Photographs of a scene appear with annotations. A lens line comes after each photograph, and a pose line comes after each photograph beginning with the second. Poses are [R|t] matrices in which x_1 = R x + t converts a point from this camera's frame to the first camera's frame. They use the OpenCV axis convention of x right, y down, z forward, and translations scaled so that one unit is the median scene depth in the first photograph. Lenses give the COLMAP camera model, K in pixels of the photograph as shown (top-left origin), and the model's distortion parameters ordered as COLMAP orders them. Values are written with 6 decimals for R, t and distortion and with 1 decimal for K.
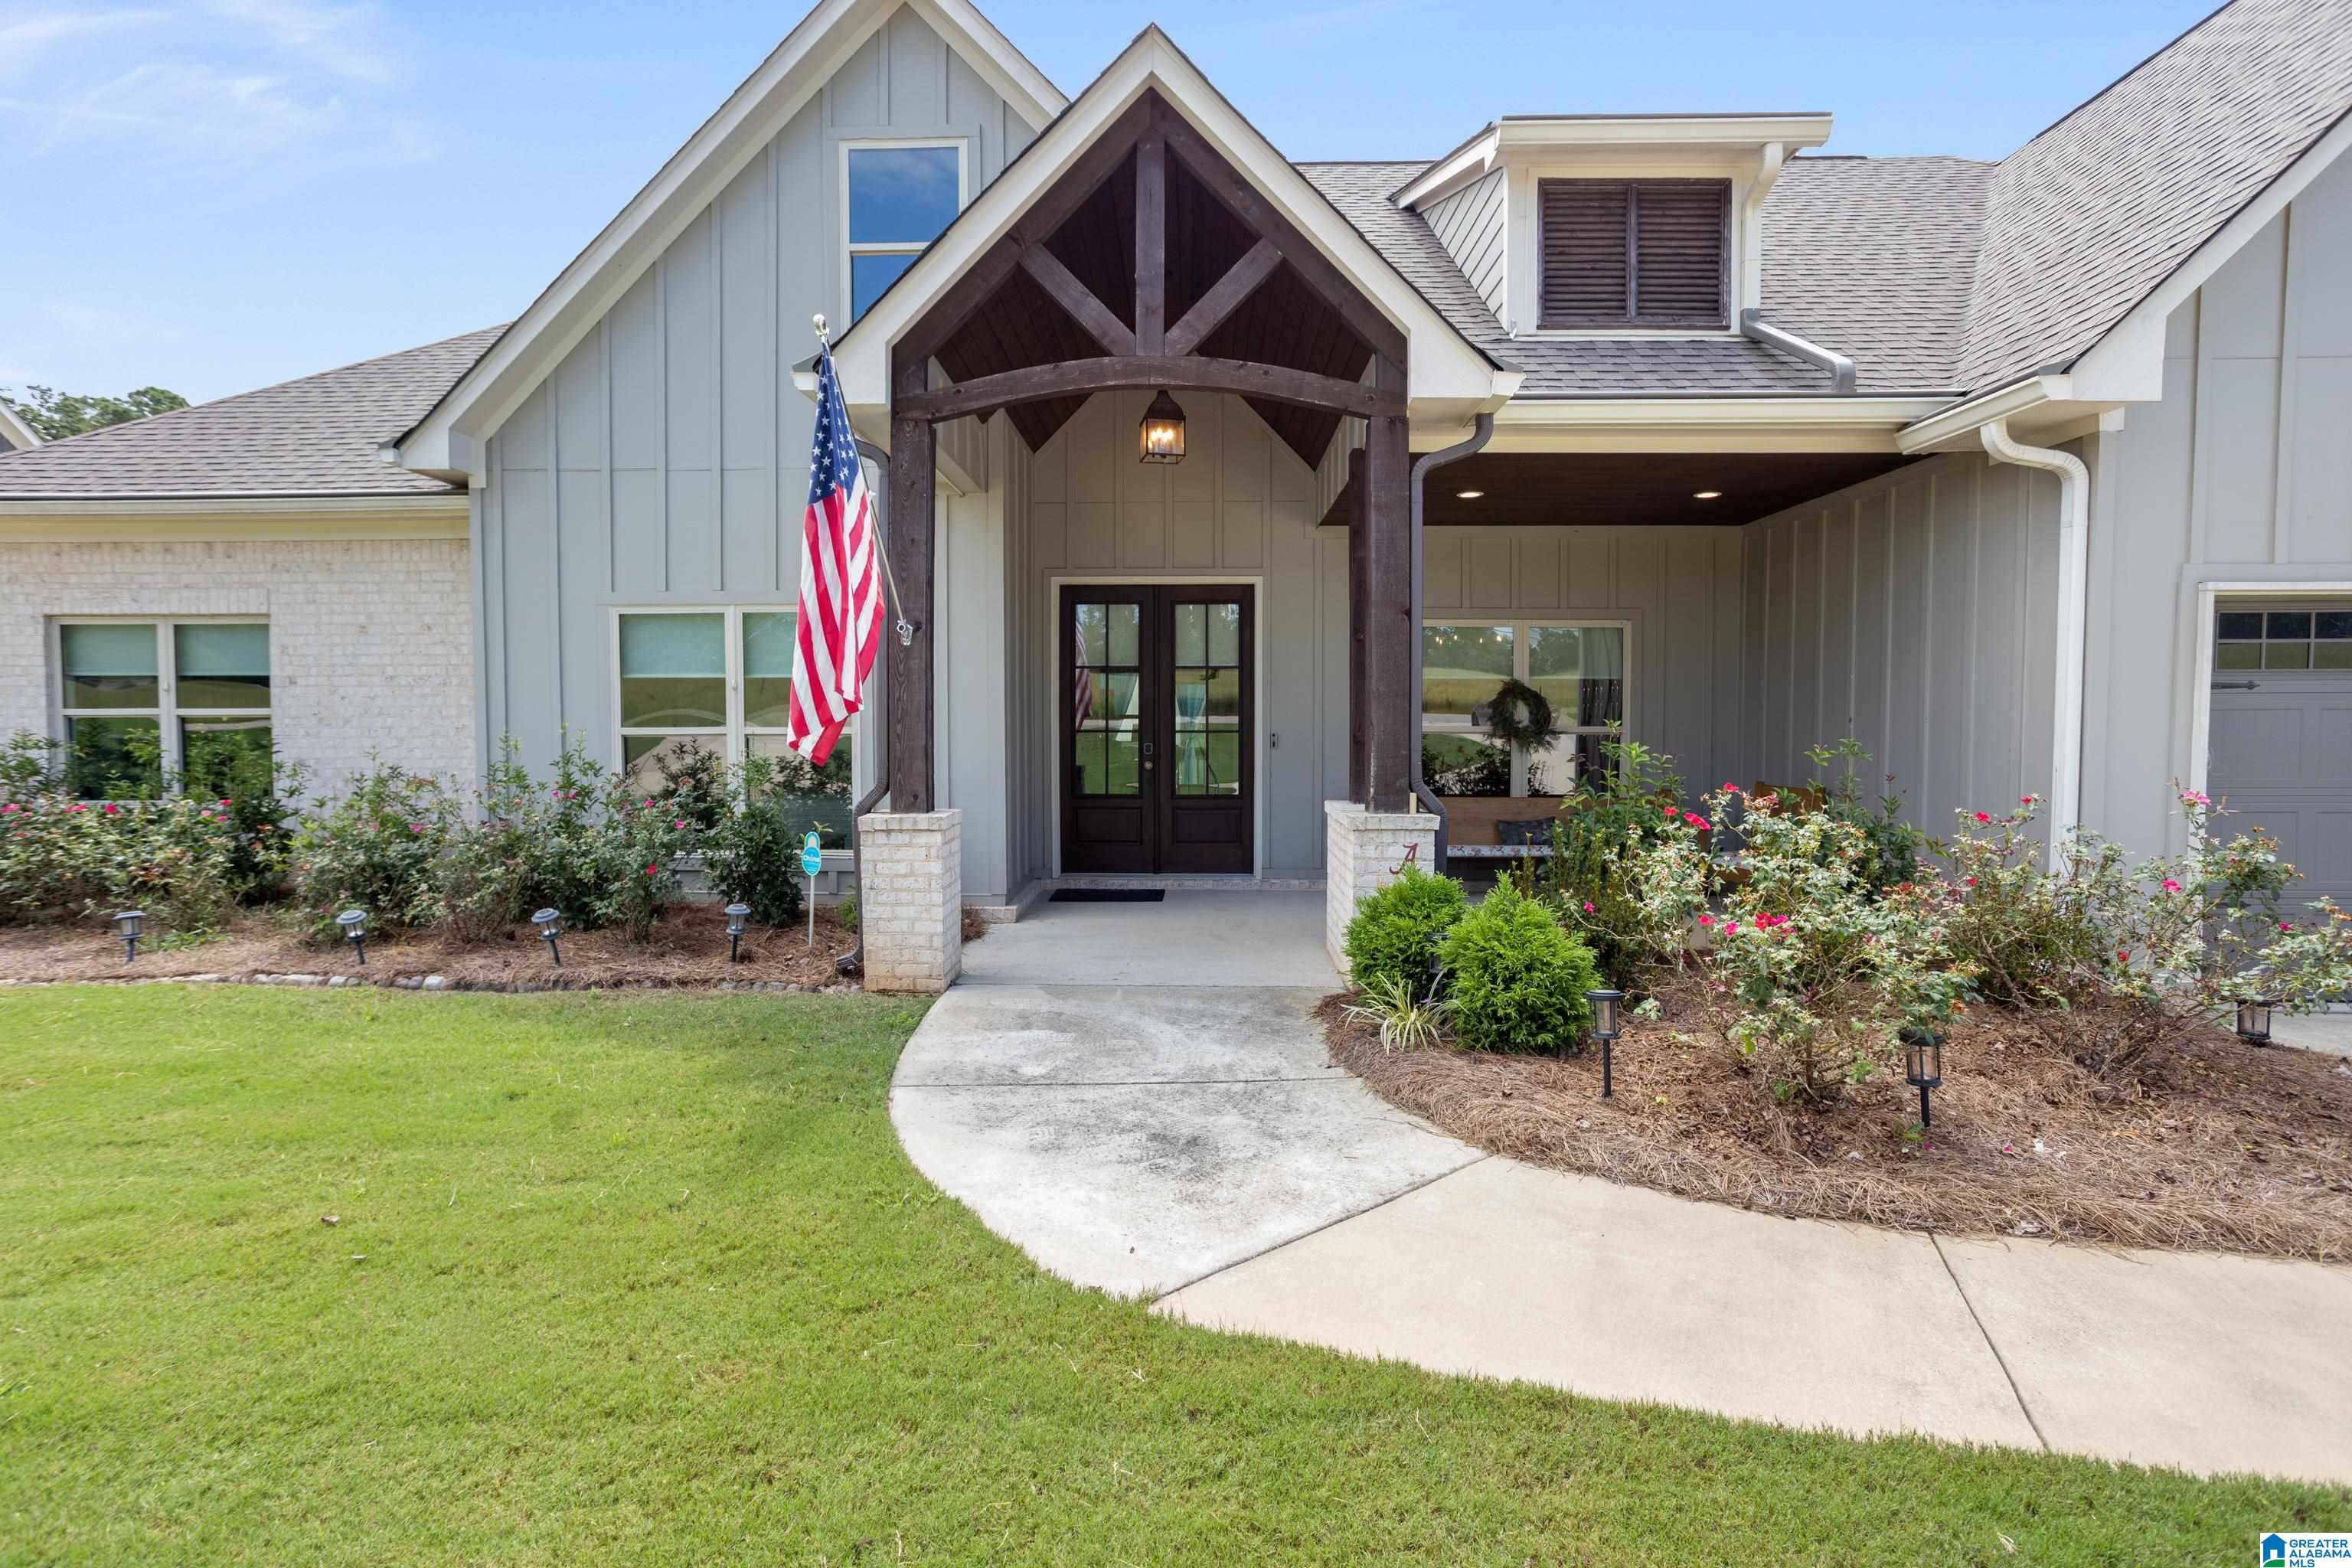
lens RADIAL K [[1155.4, 0, 1173.1], [0, 1155.4, 770.7], [0, 0, 1]] dist [-0.036869, 0.017820]
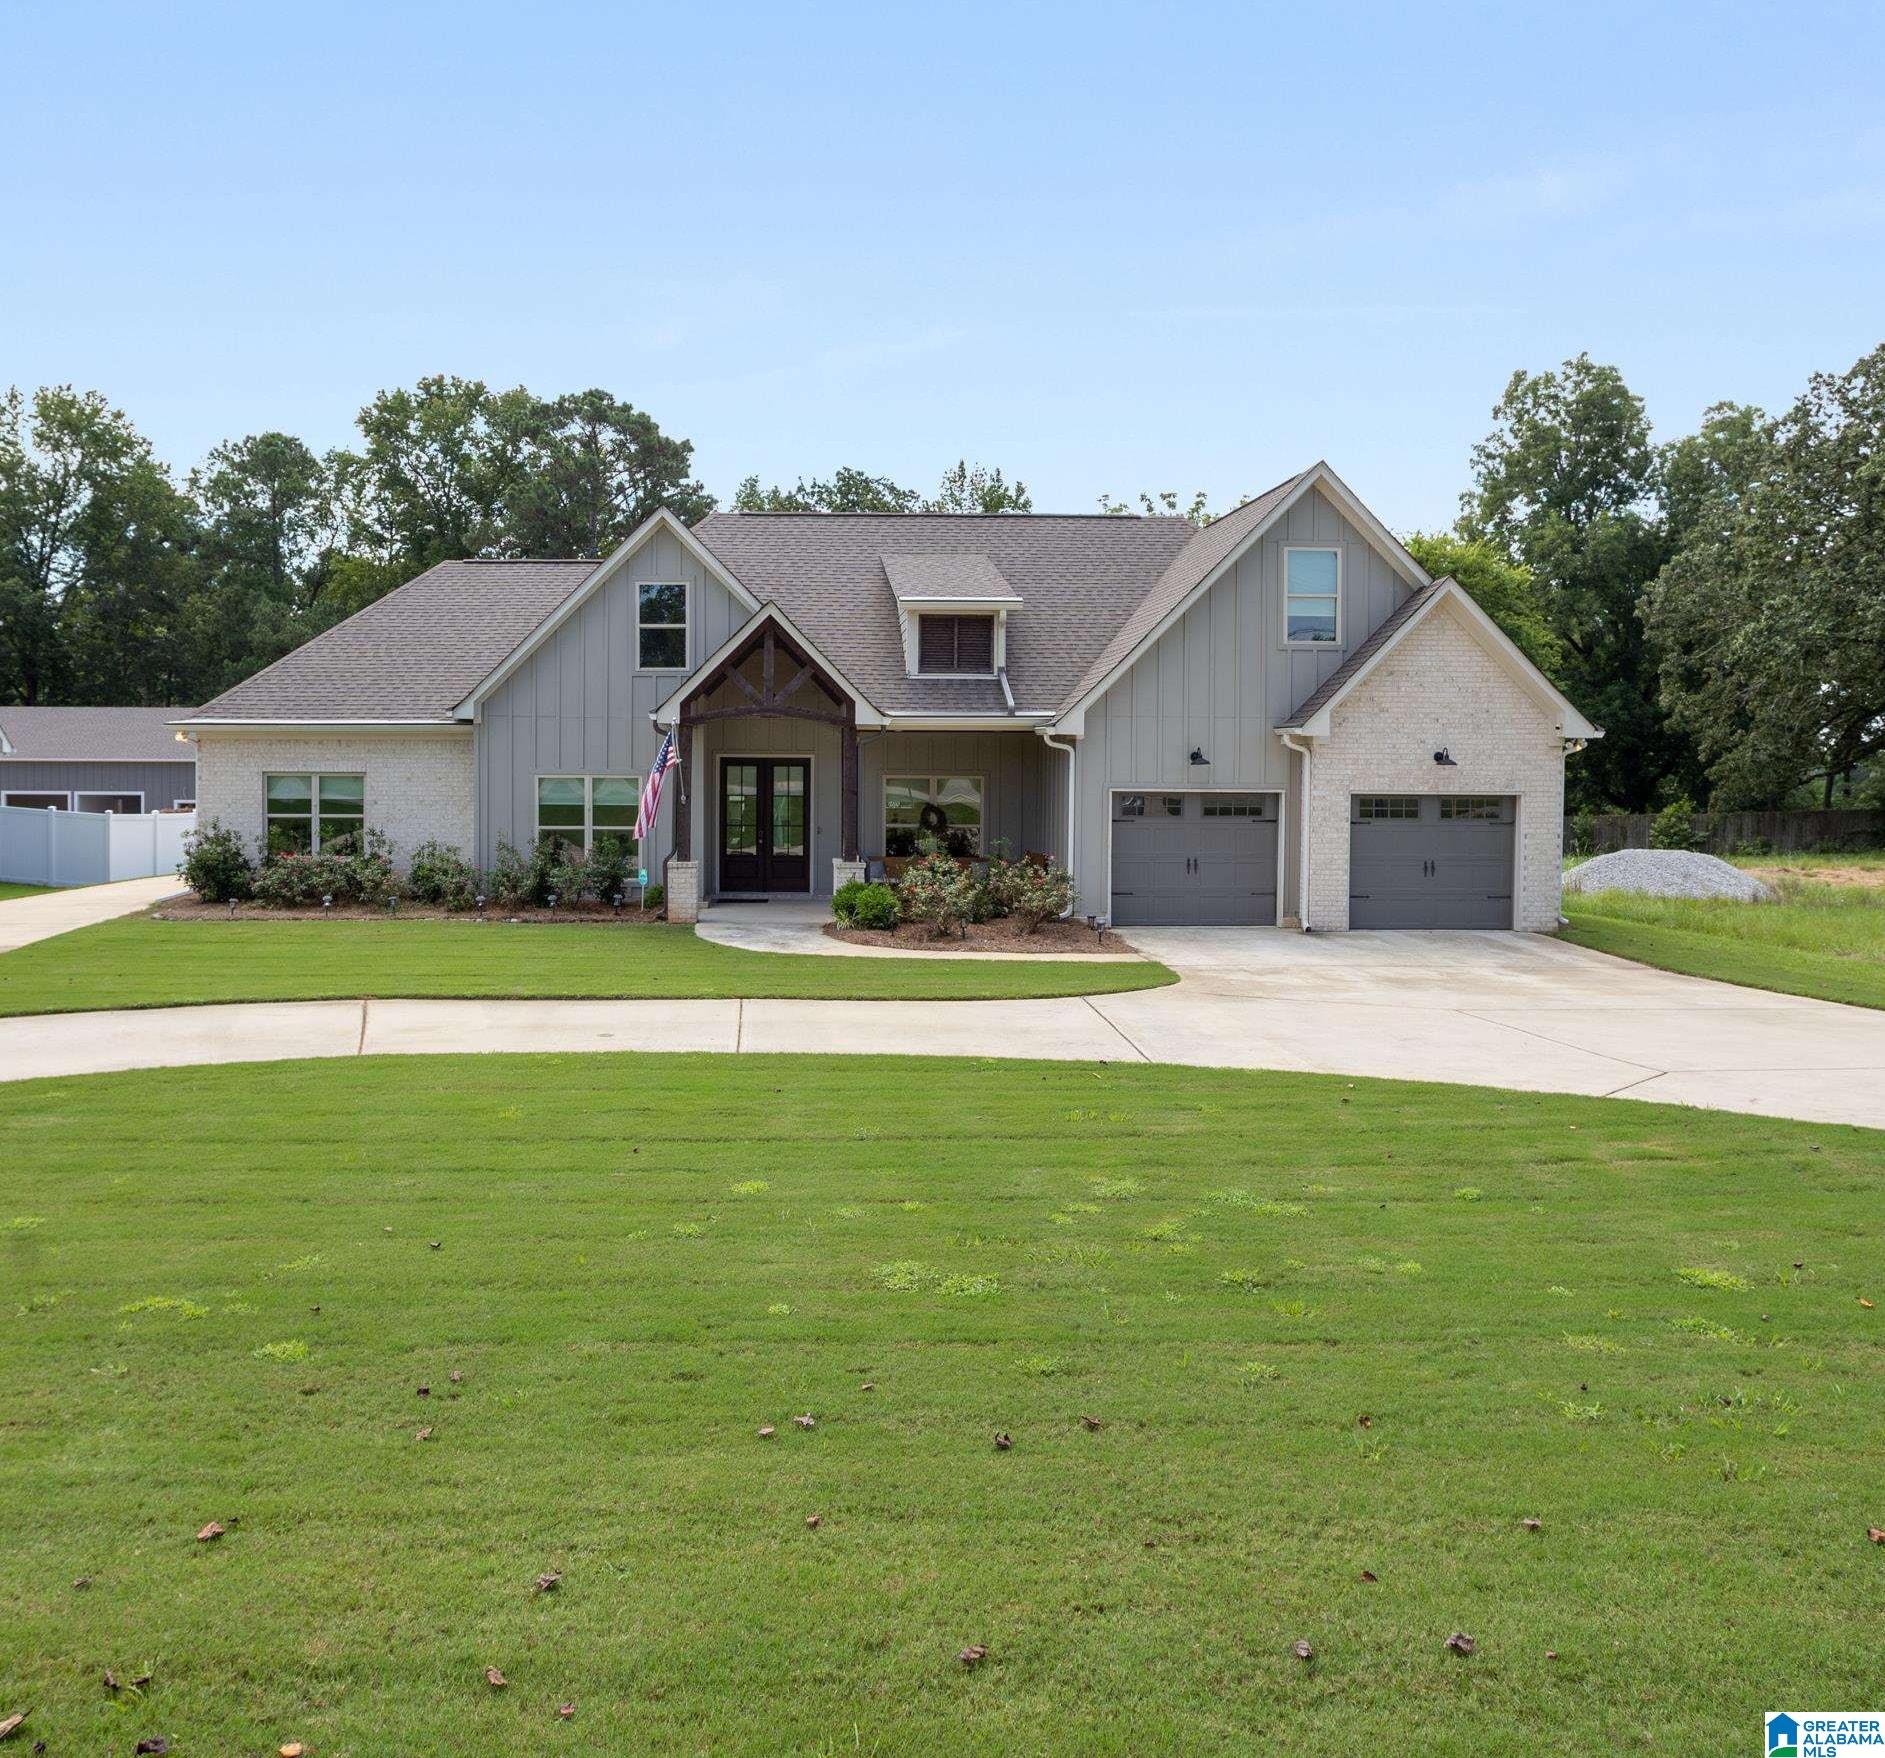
lens RADIAL K [[1472.0, 0, 816.6], [0, 1472.0, 798.2], [0, 0, 1]] dist [-0.059182, 0.015378]
pose [[0.998896, 0.005855, 0.046611, -0.051038], [-0.005063, 0.999841, -0.017097, -0.044072], [-0.046704, 0.016842, 0.998767, -1.951972]]
